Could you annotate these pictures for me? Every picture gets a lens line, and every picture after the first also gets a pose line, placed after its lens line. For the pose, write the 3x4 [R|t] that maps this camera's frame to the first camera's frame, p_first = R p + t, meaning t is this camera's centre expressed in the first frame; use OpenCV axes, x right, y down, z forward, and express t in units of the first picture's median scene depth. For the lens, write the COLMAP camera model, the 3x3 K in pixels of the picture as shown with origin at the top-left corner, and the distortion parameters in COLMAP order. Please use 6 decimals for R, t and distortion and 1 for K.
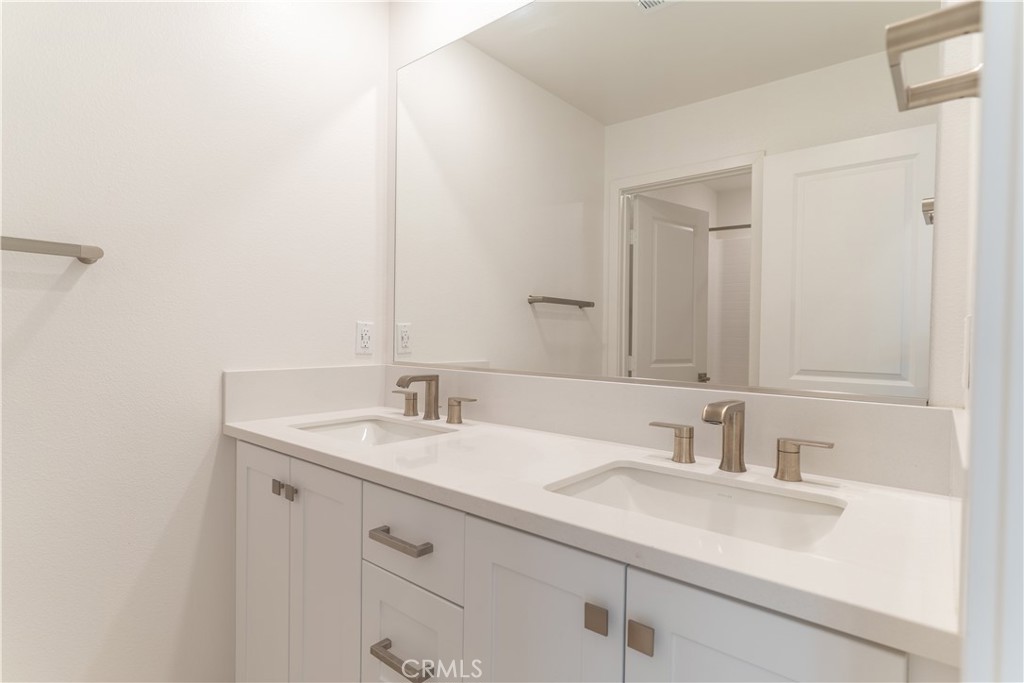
lens RADIAL K [[524.9, 0, 504.9], [0, 524.9, 341.8], [0, 0, 1]] dist [0.001587, 0.000830]
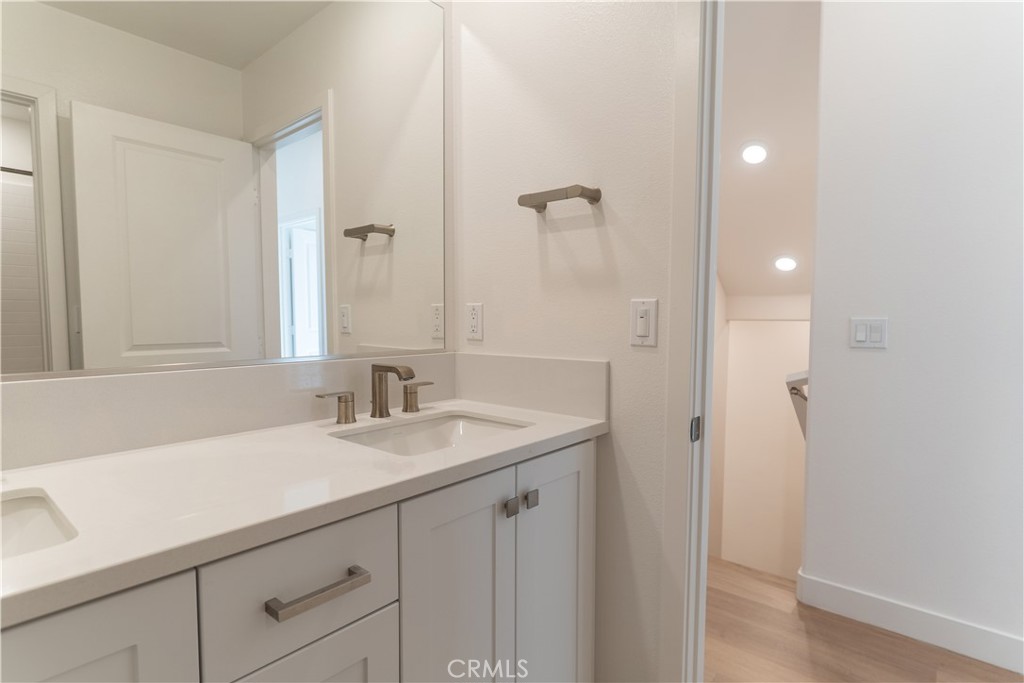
lens RADIAL K [[524.9, 0, 504.9], [0, 524.9, 341.8], [0, 0, 1]] dist [0.001587, 0.000830]
pose [[0.016126, -0.068074, 0.997550, -0.837943], [0.006162, 0.997667, 0.067983, -0.032197], [-0.999851, 0.005051, 0.016508, 0.638611]]
